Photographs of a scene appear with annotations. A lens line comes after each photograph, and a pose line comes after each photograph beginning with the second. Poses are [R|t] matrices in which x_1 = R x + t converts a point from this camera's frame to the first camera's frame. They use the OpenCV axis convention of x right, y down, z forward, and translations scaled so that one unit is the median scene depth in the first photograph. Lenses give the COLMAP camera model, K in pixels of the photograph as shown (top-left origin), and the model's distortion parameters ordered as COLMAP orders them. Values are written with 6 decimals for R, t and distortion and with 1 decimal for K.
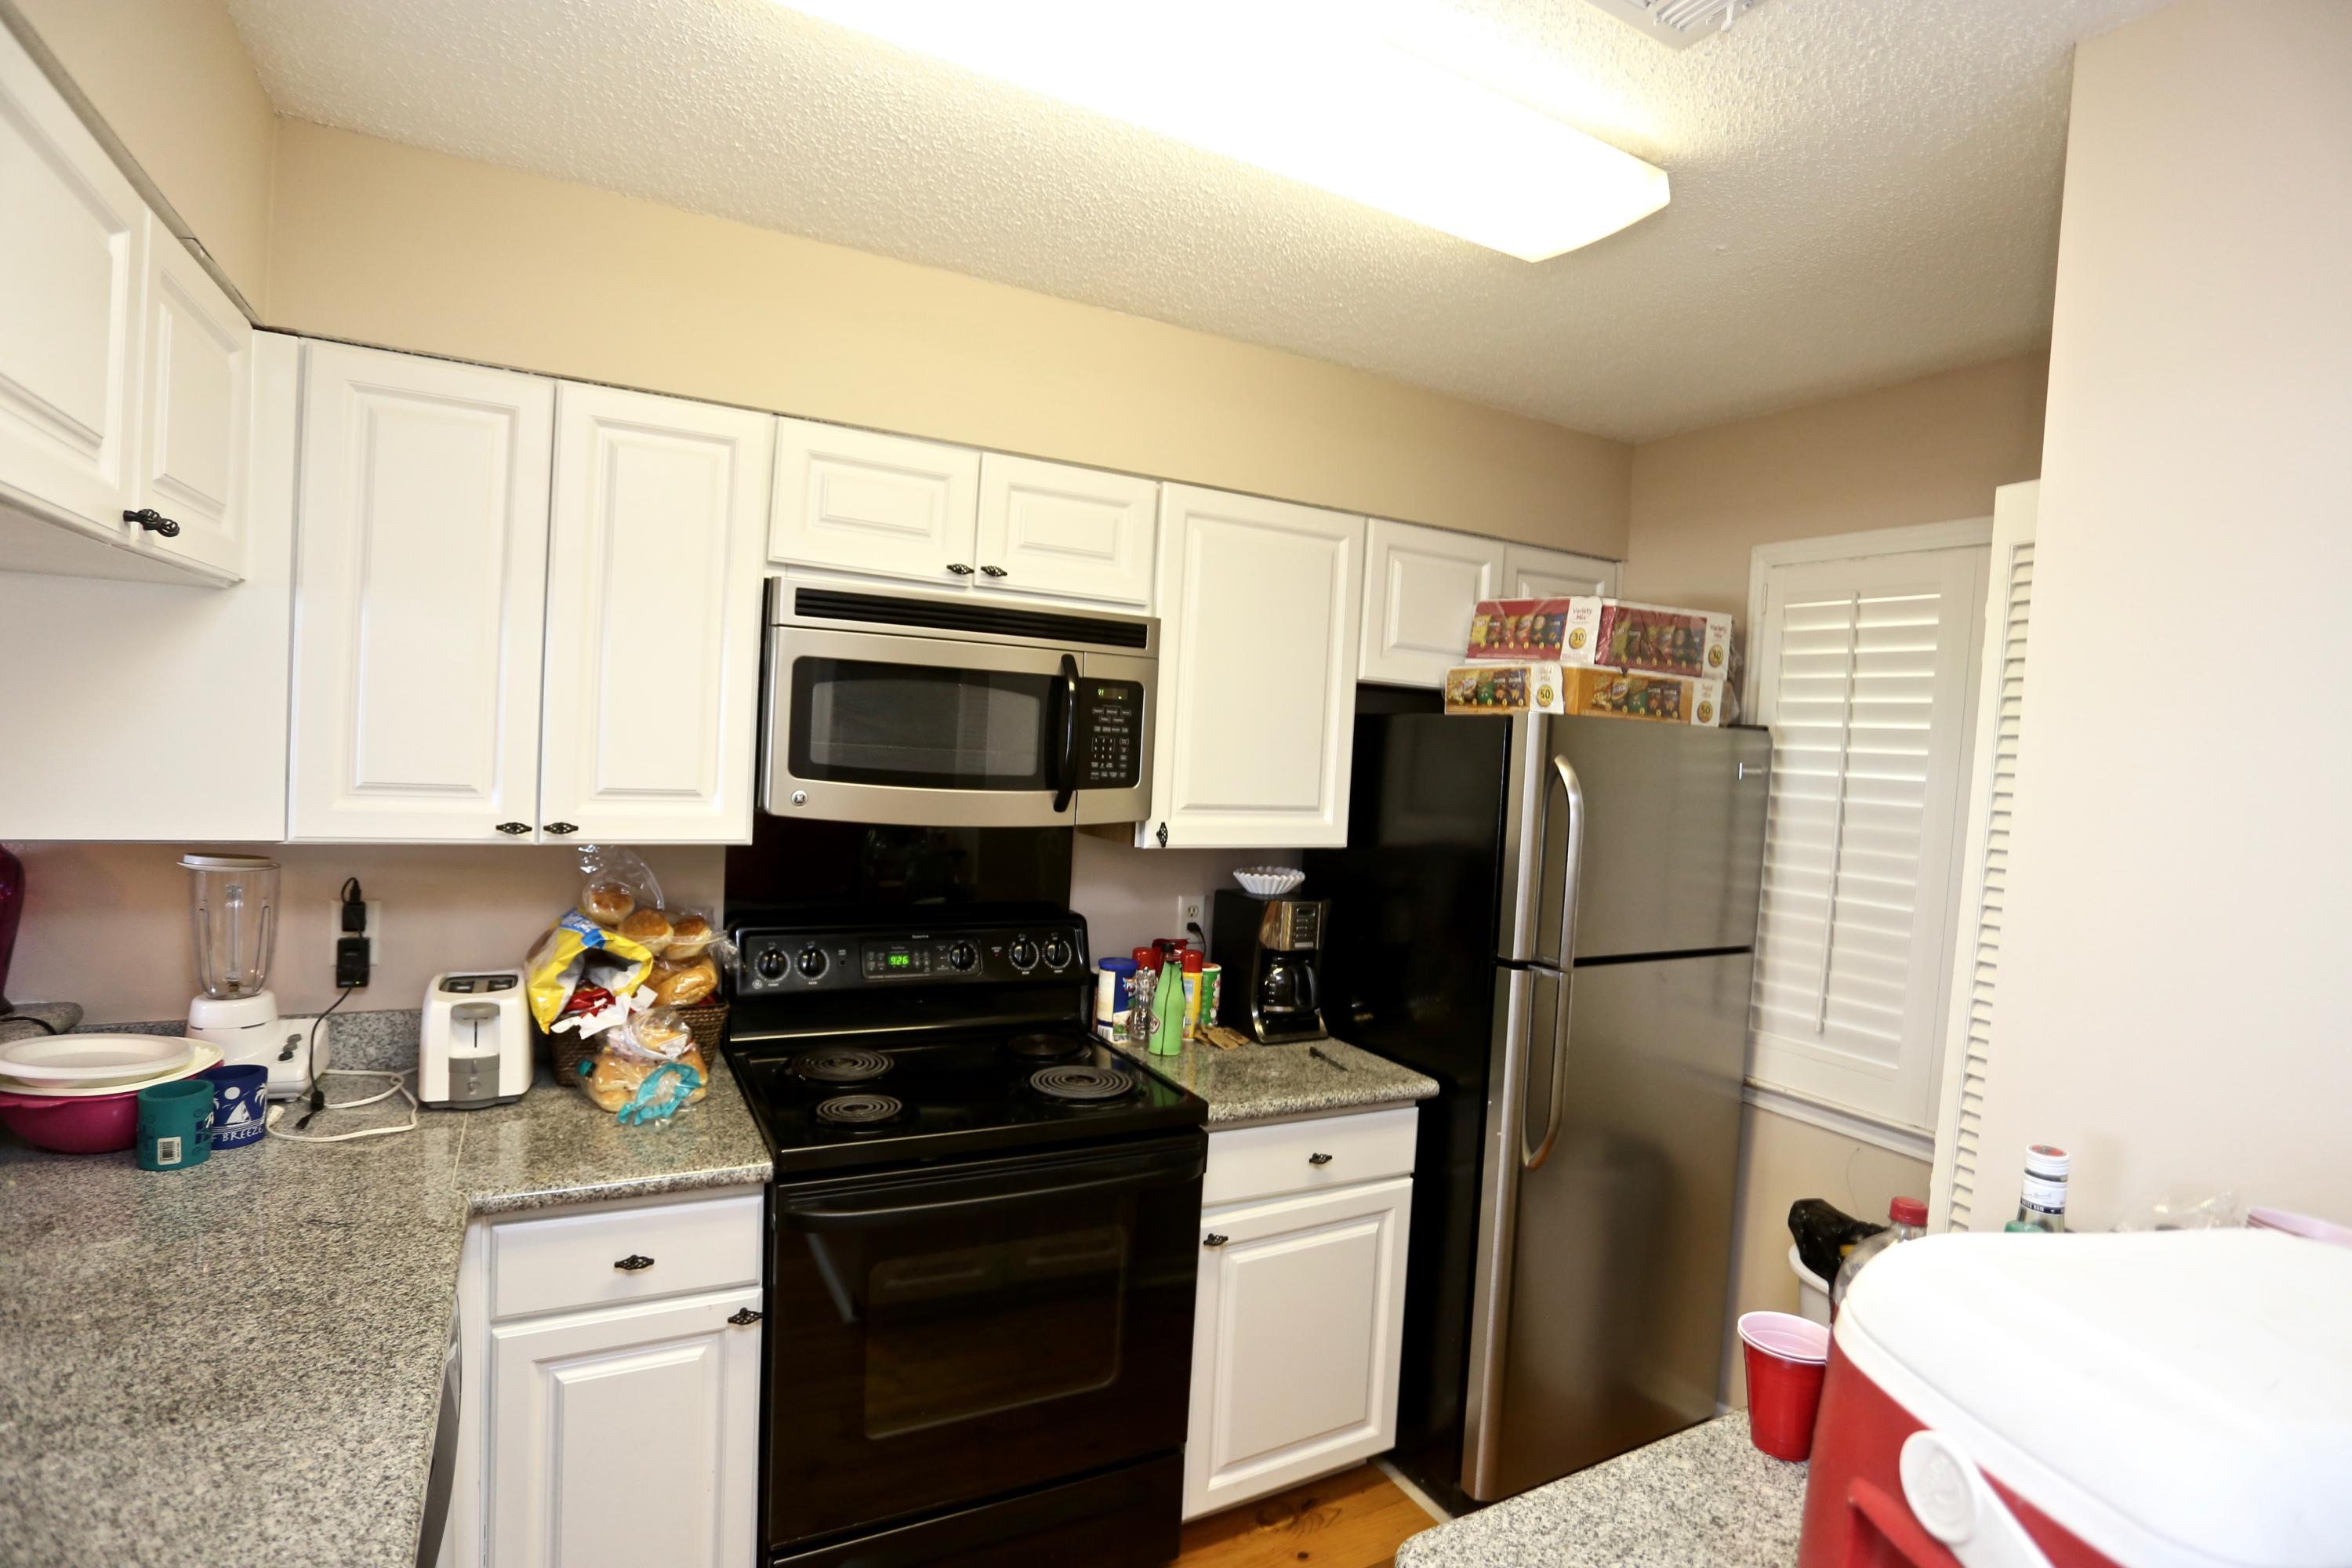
lens RADIAL K [[1147.2, 0, 1163.0], [0, 1147.2, 784.3], [0, 0, 1]] dist [-0.080361, 0.034791]
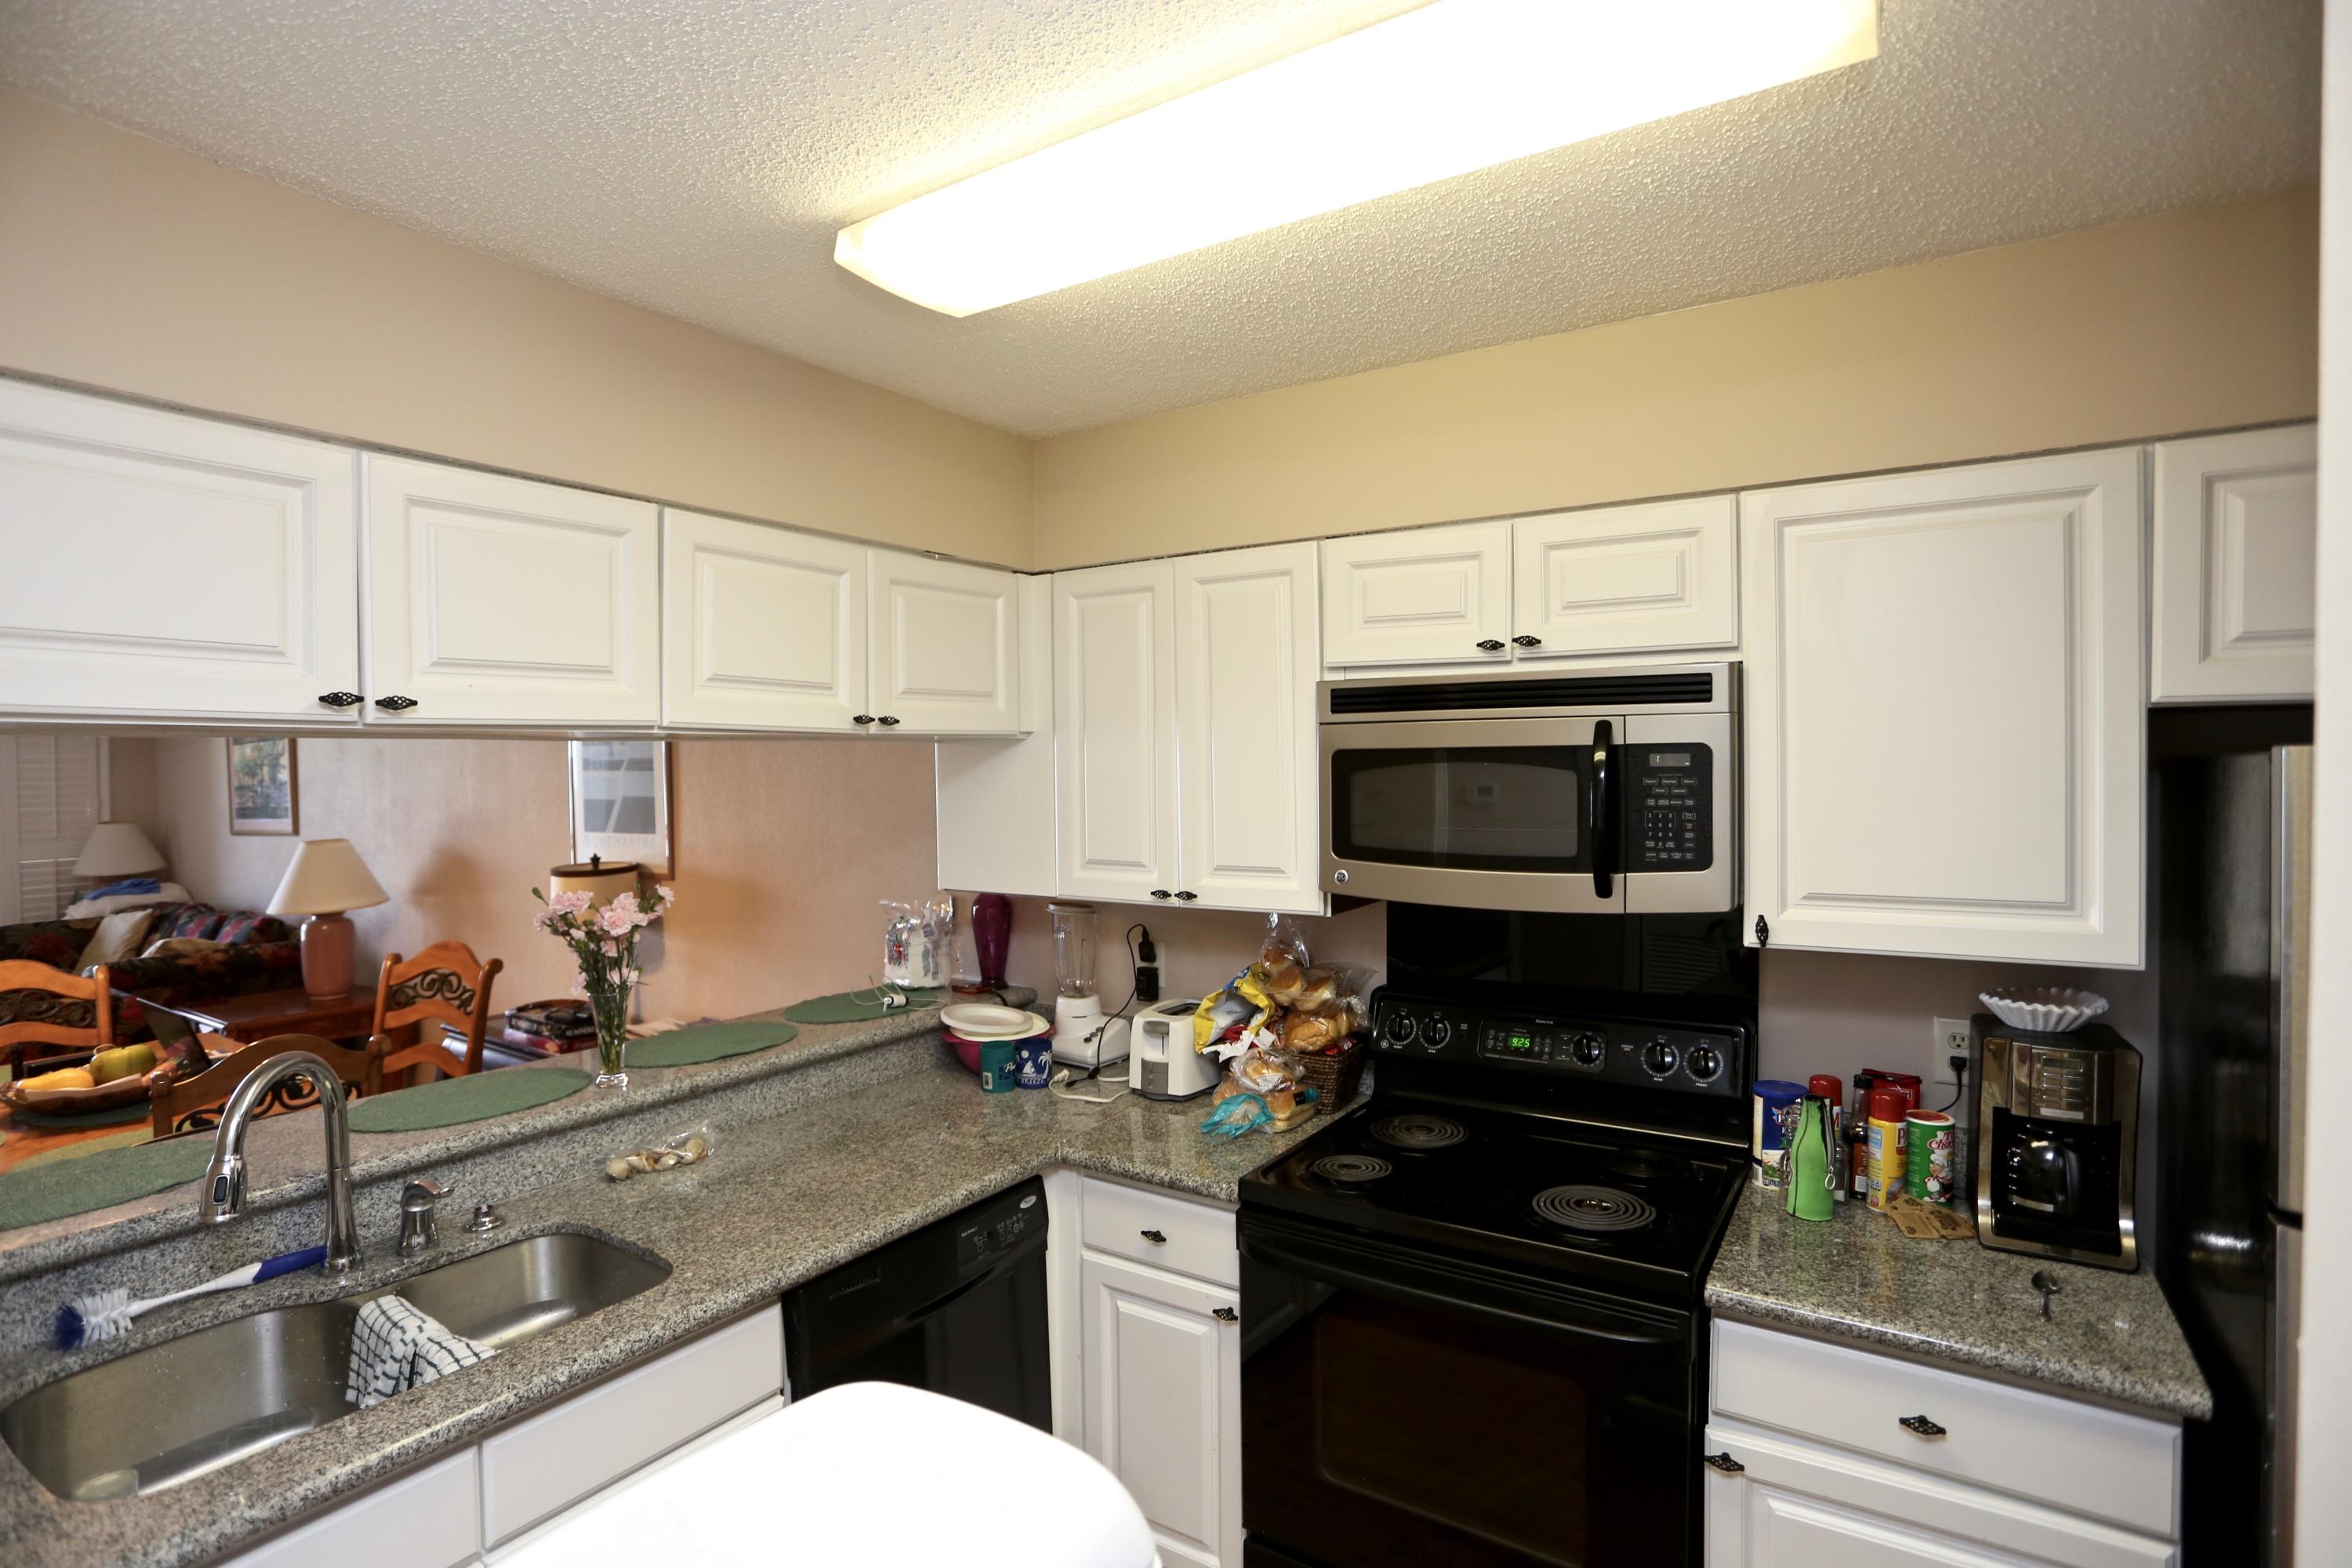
lens RADIAL K [[1147.2, 0, 1163.0], [0, 1147.2, 784.3], [0, 0, 1]] dist [-0.080361, 0.034791]
pose [[0.468811, -0.043890, -0.882208, 0.541863], [-0.000094, 0.998762, -0.049739, -0.020450], [0.883299, 0.023401, 0.468226, 0.294724]]
